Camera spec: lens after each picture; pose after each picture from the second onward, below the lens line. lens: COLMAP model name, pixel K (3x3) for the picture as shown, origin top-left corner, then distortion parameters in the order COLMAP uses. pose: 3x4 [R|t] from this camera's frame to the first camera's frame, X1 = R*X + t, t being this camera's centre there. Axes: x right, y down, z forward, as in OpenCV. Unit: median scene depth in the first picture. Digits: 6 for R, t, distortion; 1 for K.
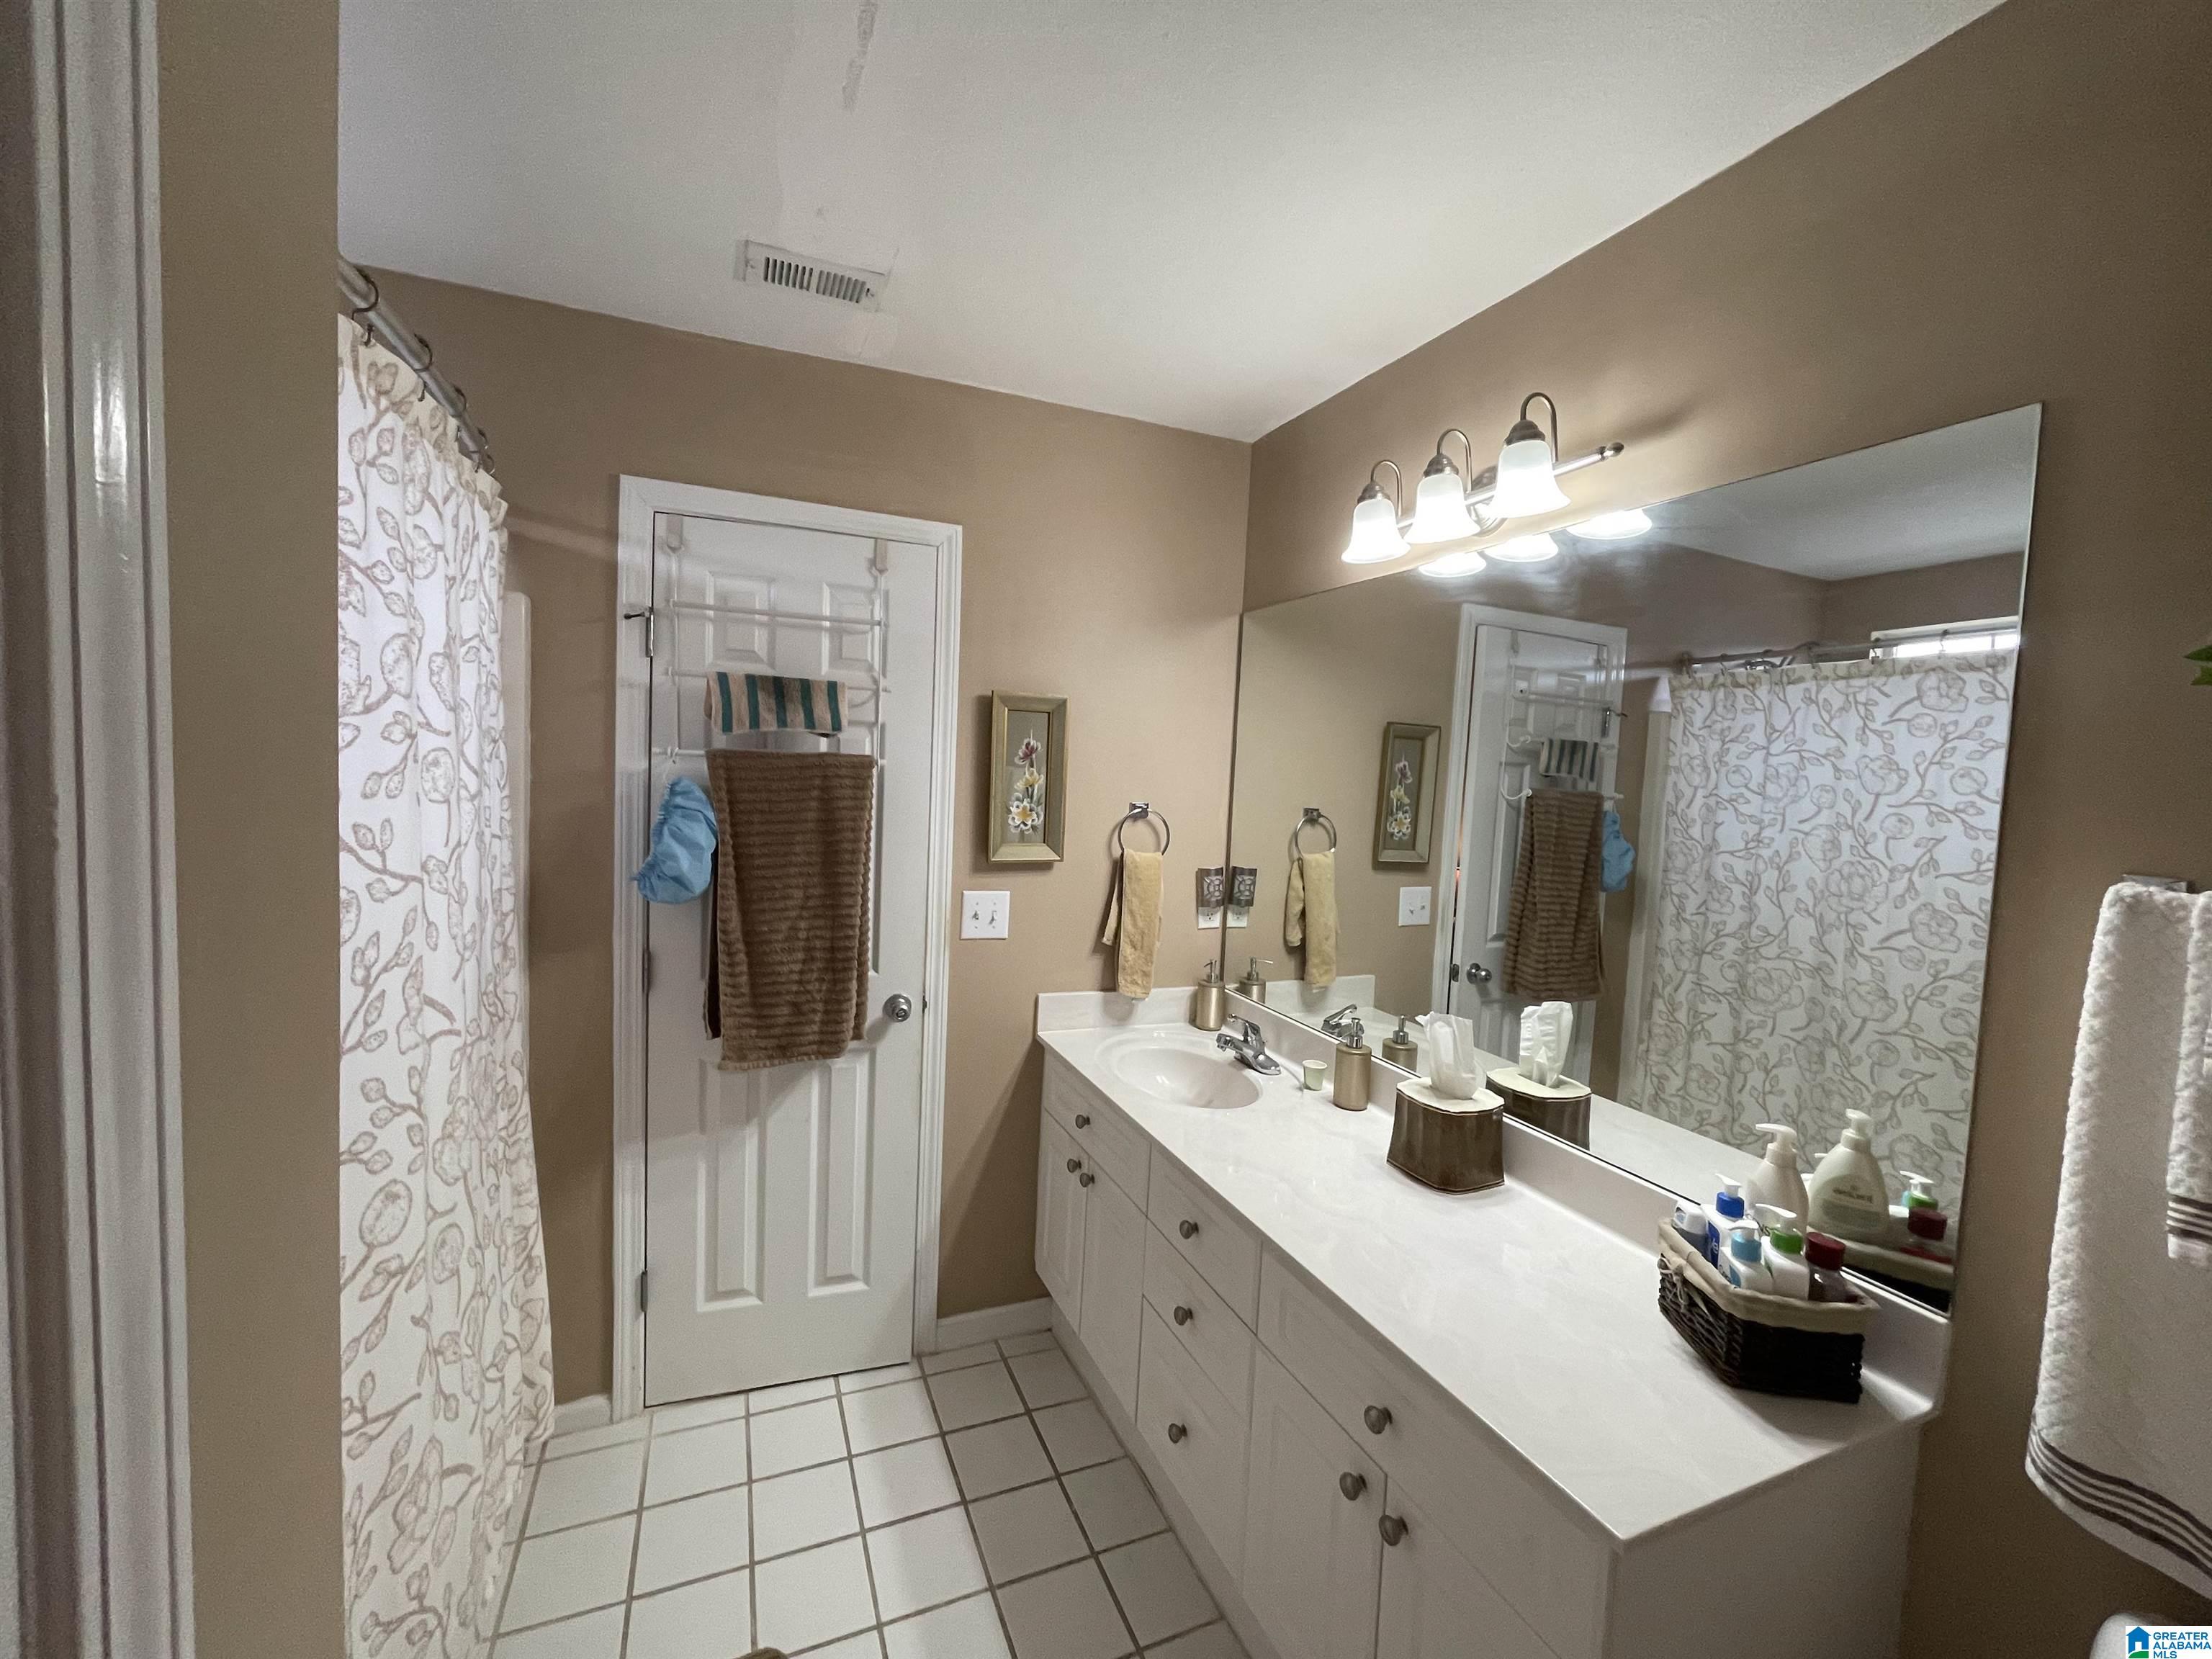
lens RADIAL K [[897.1, 0, 1092.3], [0, 897.1, 825.6], [0, 0, 1]] dist [0.000980, 0.001045]
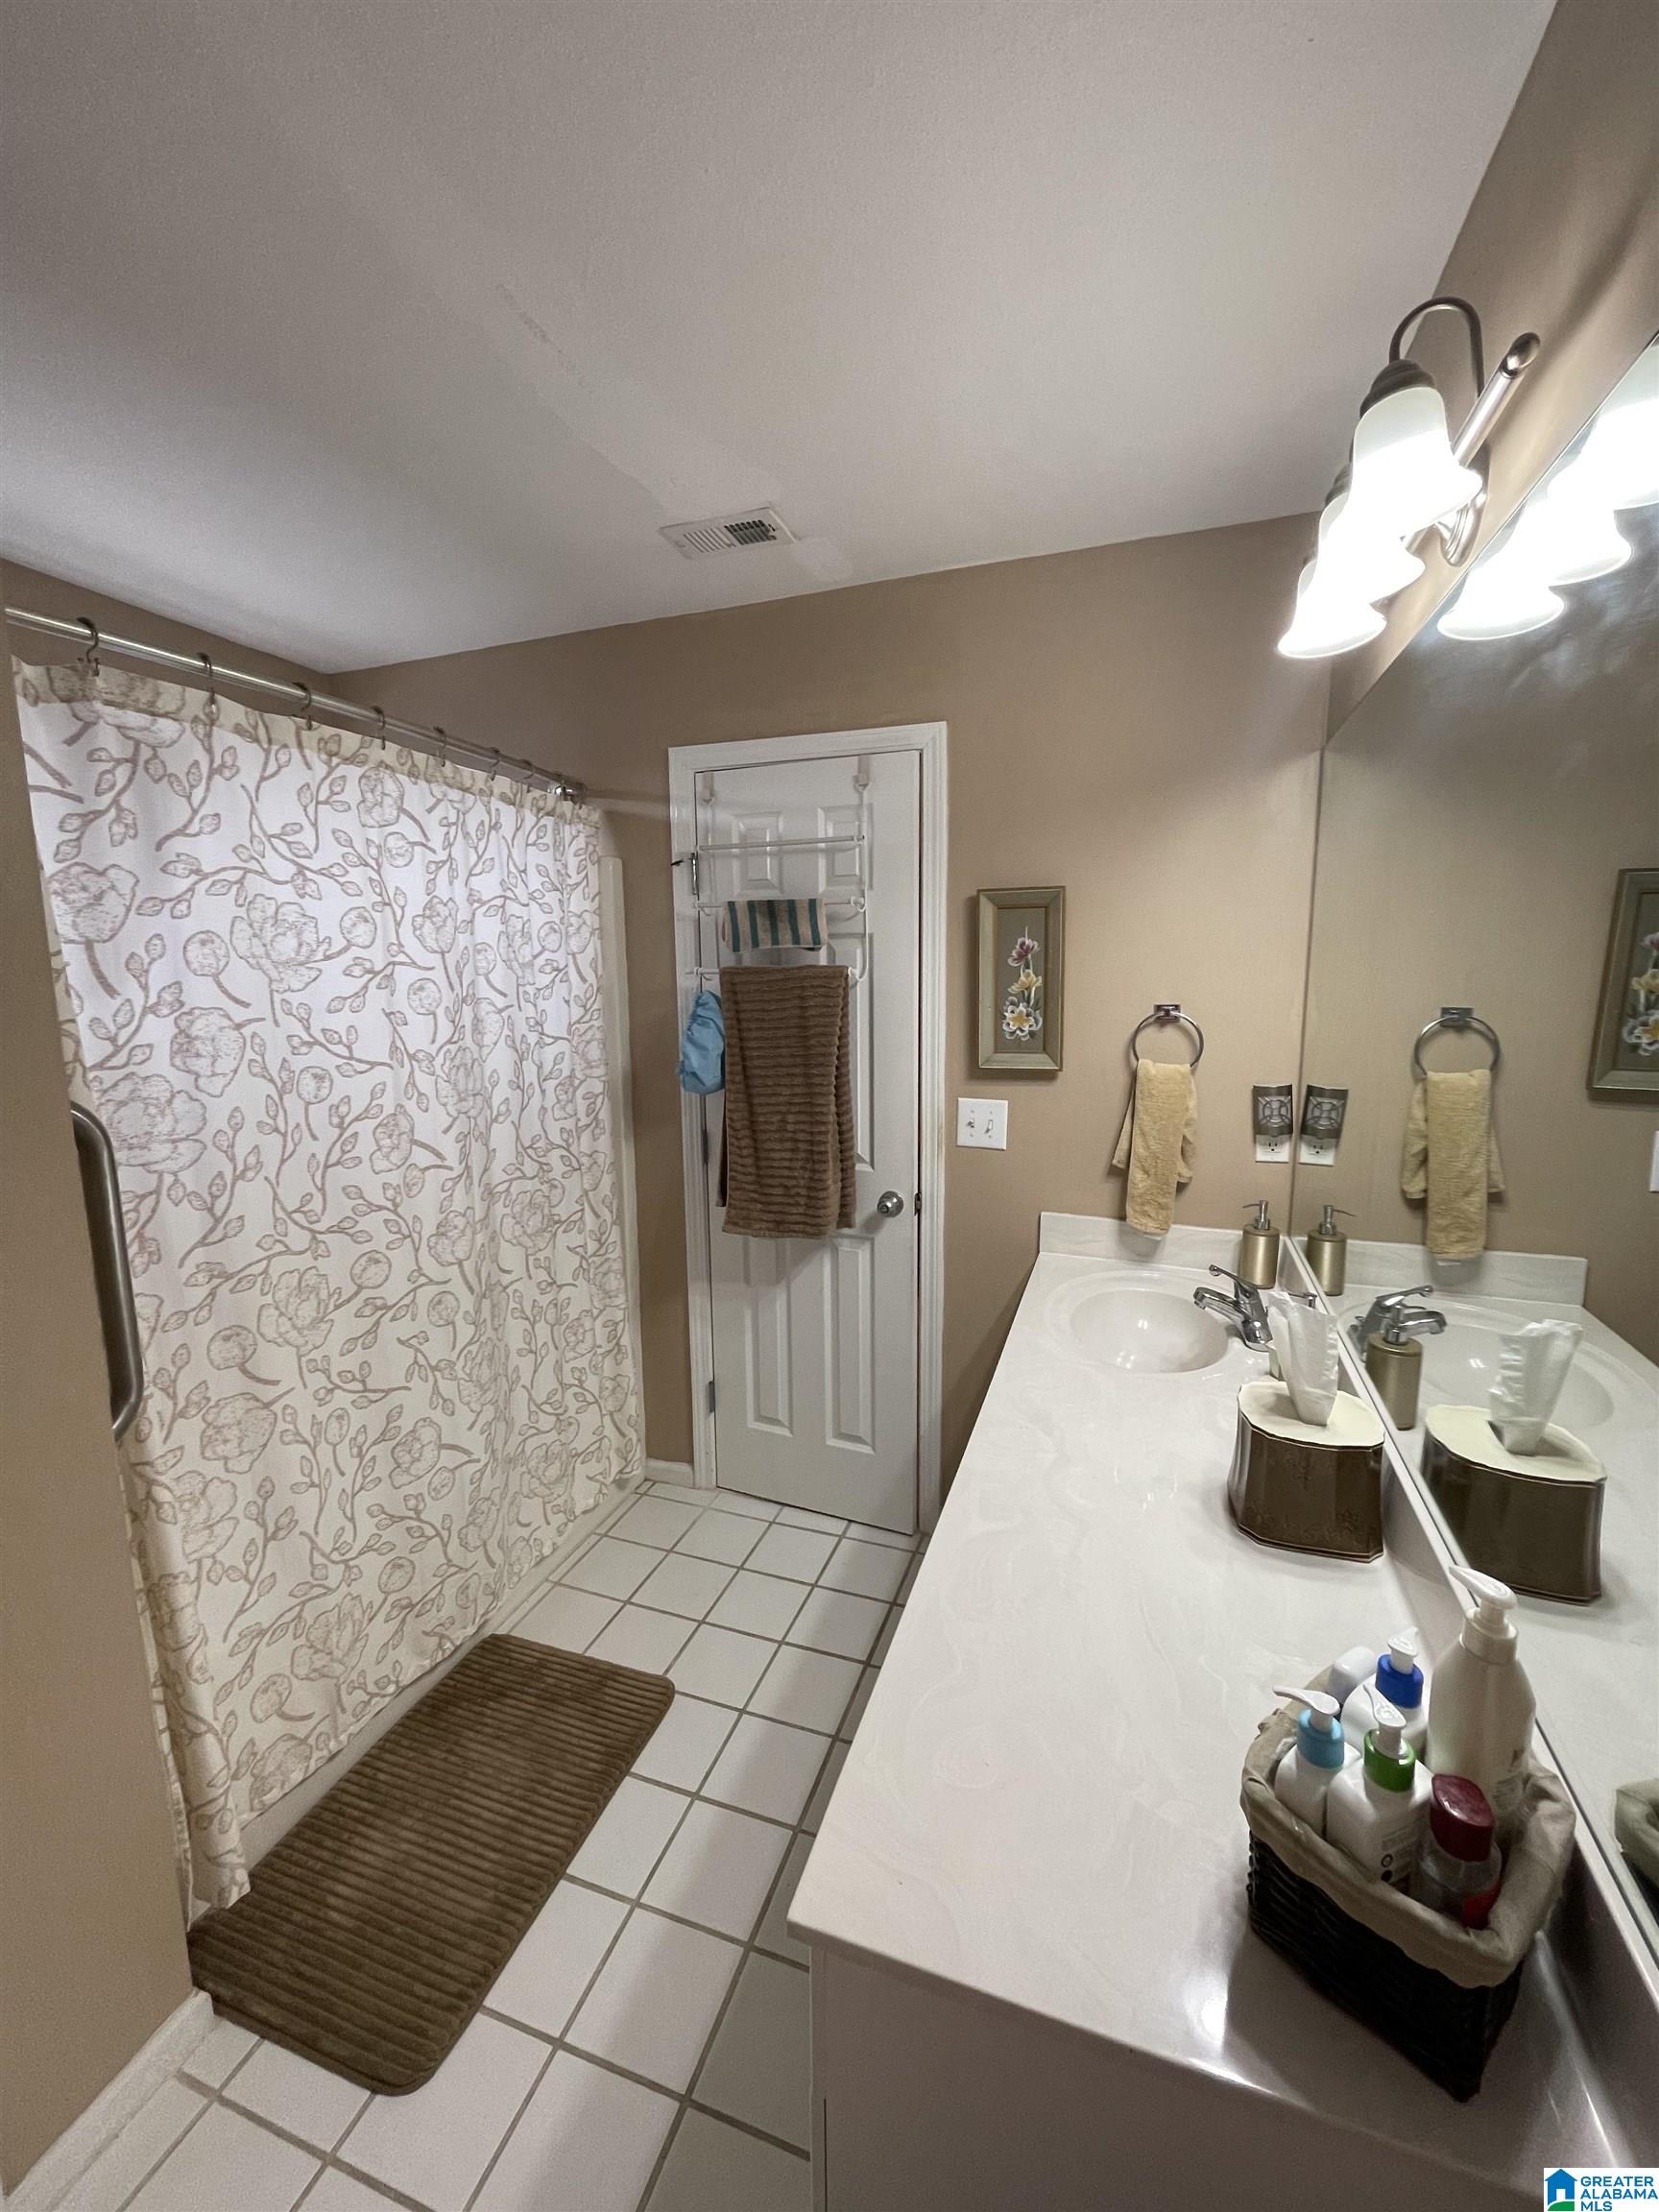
lens RADIAL K [[897.1, 0, 834.7], [0, 897.1, 1094.5], [0, 0, 1]] dist [0.000980, 0.001045]
pose [[0.741385, 0.047706, -0.669382, 0.464778], [-0.002171, 0.997635, 0.068696, 0.001616], [0.671076, -0.049476, 0.739735, 0.194797]]
